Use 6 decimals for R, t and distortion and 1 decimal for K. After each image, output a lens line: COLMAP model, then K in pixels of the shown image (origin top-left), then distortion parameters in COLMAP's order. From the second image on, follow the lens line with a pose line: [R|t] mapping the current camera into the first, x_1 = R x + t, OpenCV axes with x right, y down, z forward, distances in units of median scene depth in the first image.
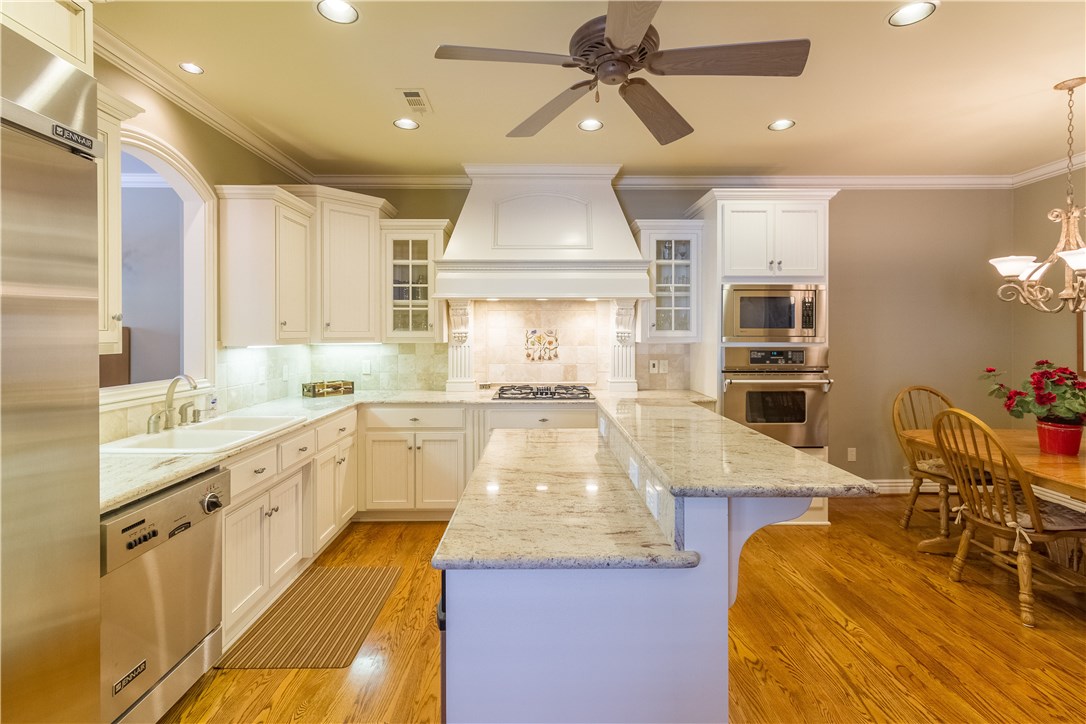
lens RADIAL K [[507.2, 0, 542.8], [0, 507.2, 335.5], [0, 0, 1]] dist [0.003296, 0.000566]
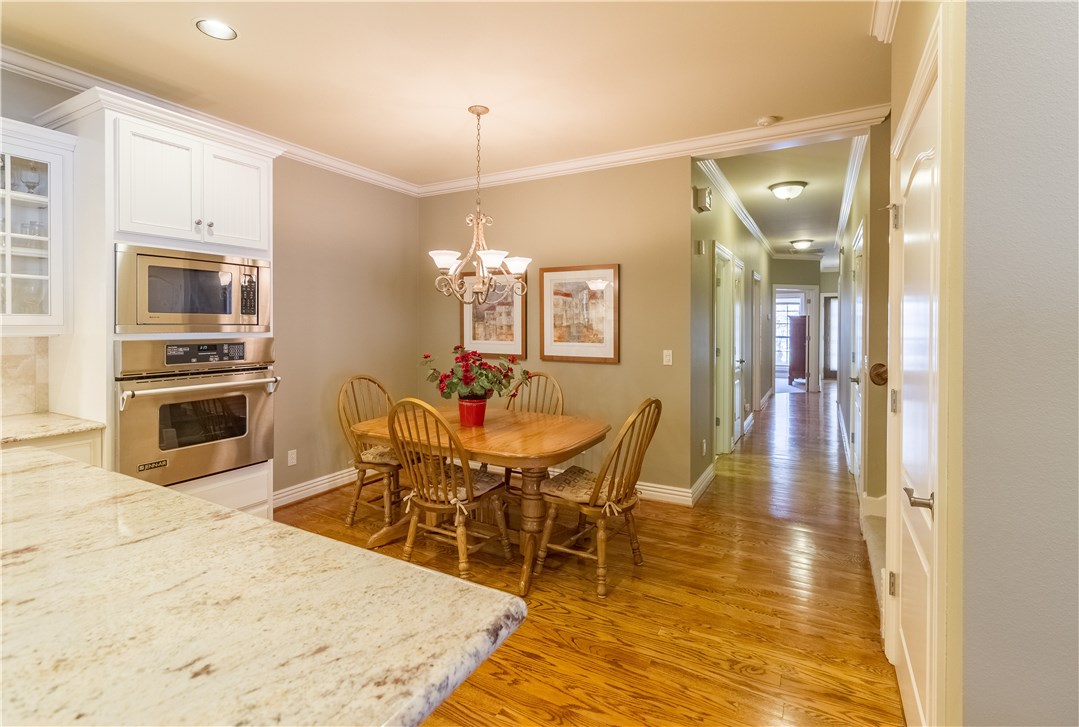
lens RADIAL K [[508.3, 0, 539.5], [0, 508.3, 327.5], [0, 0, 1]] dist [0.000797, 0.000484]
pose [[0.496407, -0.004914, 0.868076, 0.063176], [-0.000326, 0.999983, 0.005847, 0.001744], [-0.868090, -0.003185, 0.496397, 0.222156]]
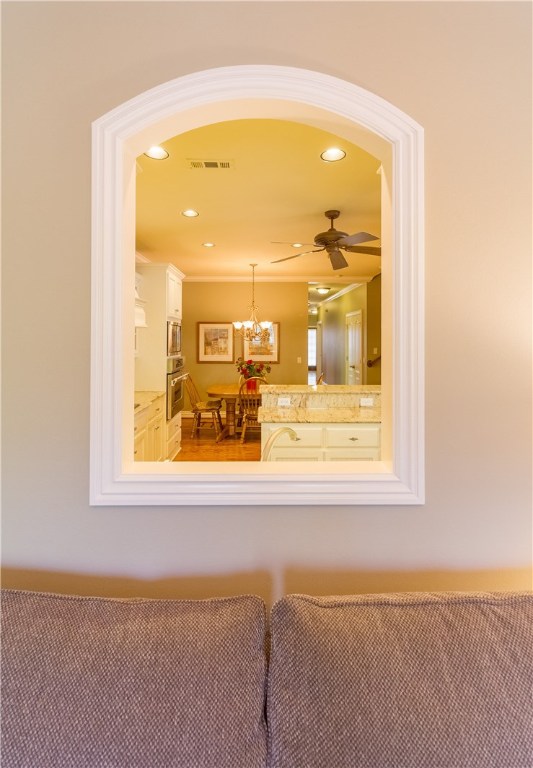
lens RADIAL K [[378.1, 0, 266.6], [0, 378.1, 334.6], [0, 0, 1]] dist [-0.000602, -0.000034]
pose [[0.004209, 0.010150, 0.999940, -0.892553], [0.000747, 0.999948, -0.010154, -0.045470], [-0.999991, 0.000790, 0.004201, 0.690869]]
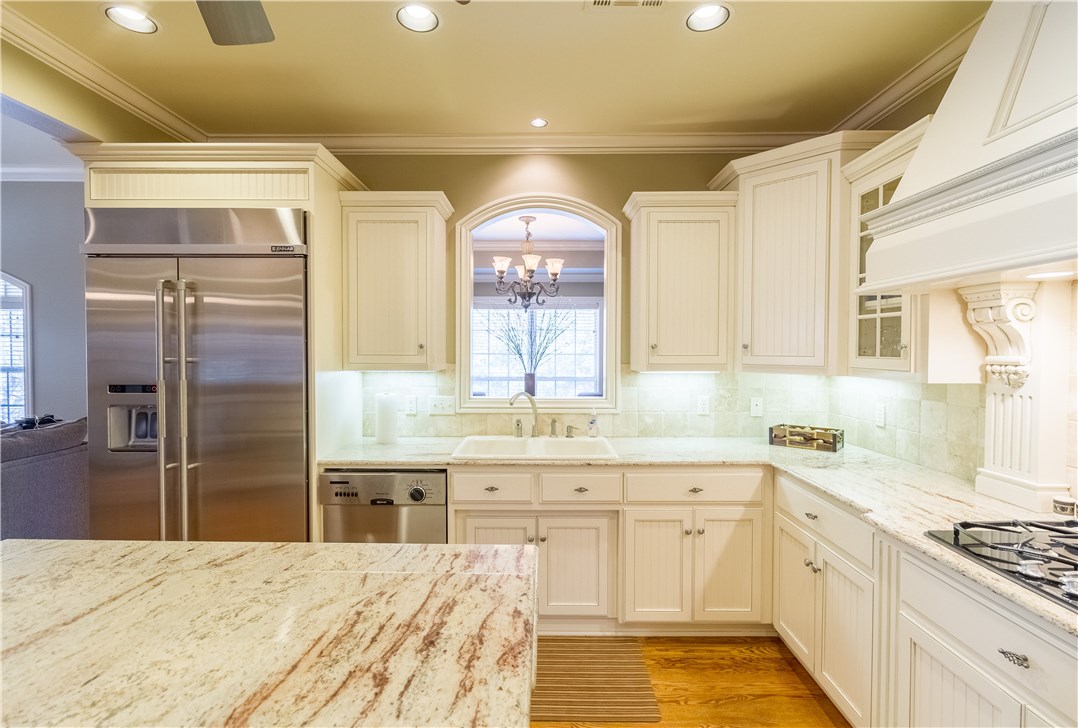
lens RADIAL K [[507.4, 0, 537.9], [0, 507.4, 356.6], [0, 0, 1]] dist [0.000210, 0.000439]
pose [[-0.026875, 0.018871, -0.999461, 0.314196], [-0.006571, 0.999797, 0.019054, -0.018695], [0.999617, 0.007079, -0.026745, 0.722630]]
